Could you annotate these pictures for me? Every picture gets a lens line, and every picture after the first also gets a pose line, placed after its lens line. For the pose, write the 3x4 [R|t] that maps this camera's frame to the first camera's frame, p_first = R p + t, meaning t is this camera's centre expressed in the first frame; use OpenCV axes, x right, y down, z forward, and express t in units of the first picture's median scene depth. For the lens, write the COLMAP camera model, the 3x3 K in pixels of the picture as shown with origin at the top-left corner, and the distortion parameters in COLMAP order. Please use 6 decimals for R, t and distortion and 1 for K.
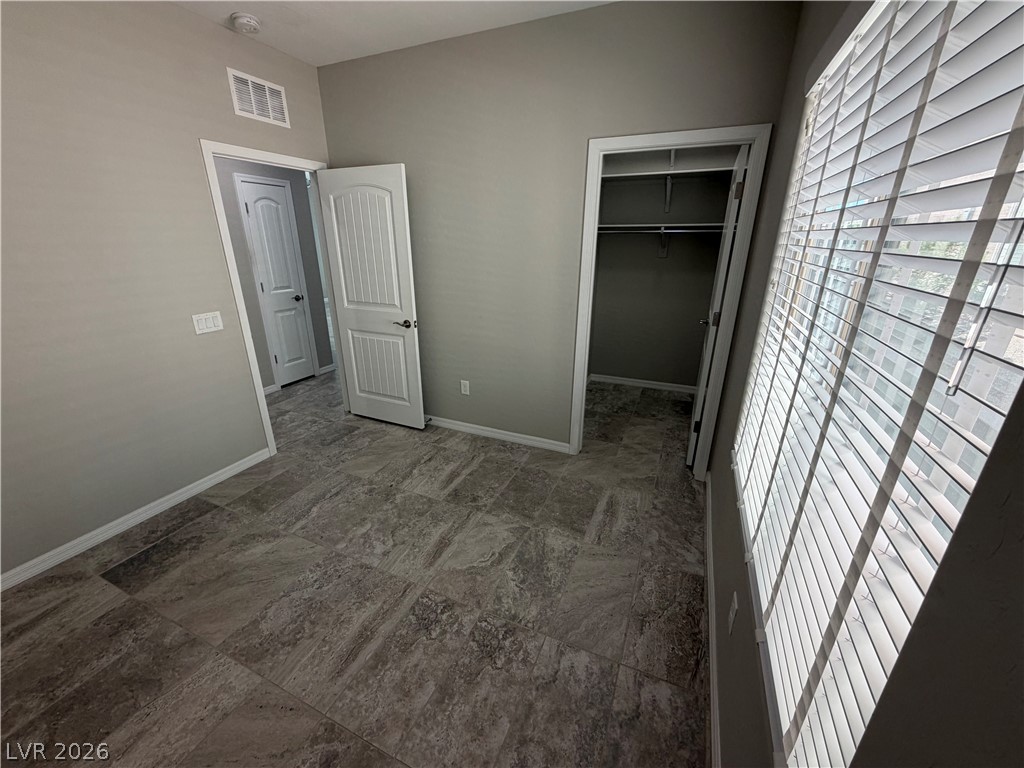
lens RADIAL K [[409.3, 0, 509.6], [0, 409.3, 385.1], [0, 0, 1]] dist [-0.000759, 0.000628]
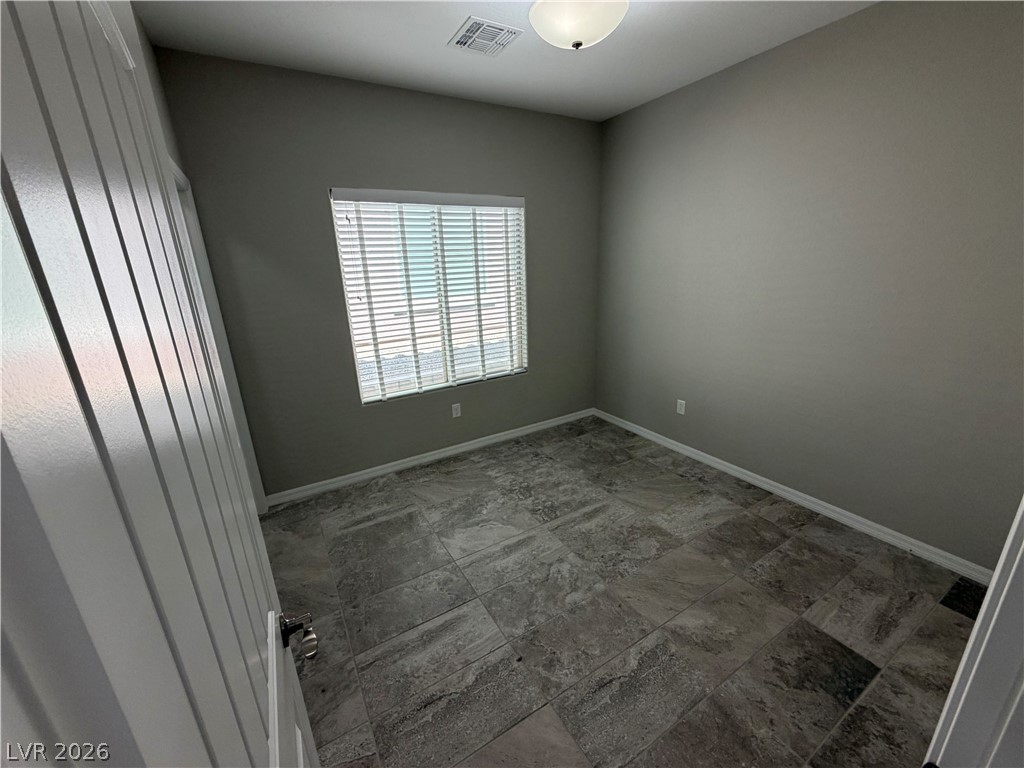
lens RADIAL K [[409.3, 0, 511.0], [0, 409.3, 381.6], [0, 0, 1]] dist [-0.000759, 0.000628]
pose [[-0.819002, -0.136449, 0.557331, -0.671522], [0.229179, 0.812684, 0.535745, -0.523121], [-0.526036, 0.566504, -0.634318, 1.368127]]
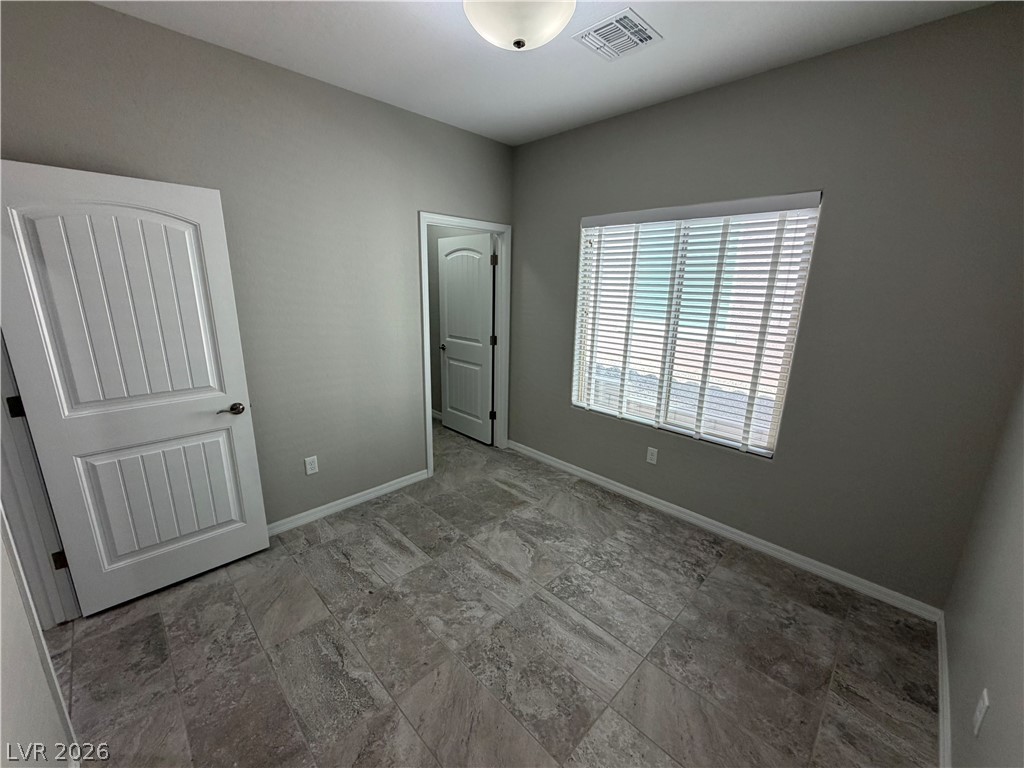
lens RADIAL K [[409.3, 0, 508.6], [0, 409.3, 384.4], [0, 0, 1]] dist [-0.000759, 0.000628]
pose [[0.357512, -0.220867, 0.907416, -0.972043], [0.301714, 0.946845, 0.111592, -0.172369], [-0.883829, 0.233884, 0.405147, 0.403068]]
